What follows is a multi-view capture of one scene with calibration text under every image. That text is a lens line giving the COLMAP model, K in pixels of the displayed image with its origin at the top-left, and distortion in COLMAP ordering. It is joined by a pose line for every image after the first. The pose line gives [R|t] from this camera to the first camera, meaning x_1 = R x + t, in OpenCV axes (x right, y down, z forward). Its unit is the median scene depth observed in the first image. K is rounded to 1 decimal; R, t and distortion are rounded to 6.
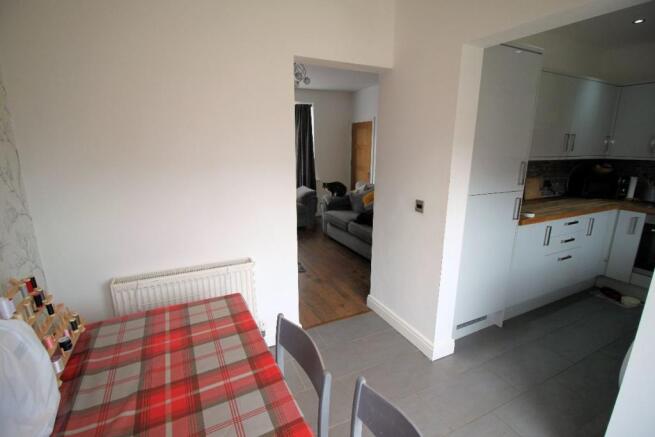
lens RADIAL K [[306.9, 0, 325.6], [0, 306.9, 218.1], [0, 0, 1]] dist [-0.015299, -0.001481]
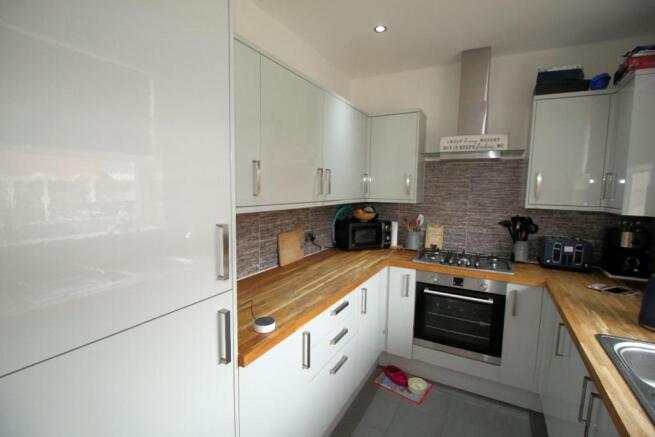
lens RADIAL K [[306.9, 0, 325.6], [0, 306.9, 218.1], [0, 0, 1]] dist [-0.015299, -0.001481]
pose [[0.816438, -0.055180, 0.574791, 0.384101], [0.127419, 0.988102, -0.086128, -0.101652], [-0.563200, 0.143558, 0.813755, 0.422914]]
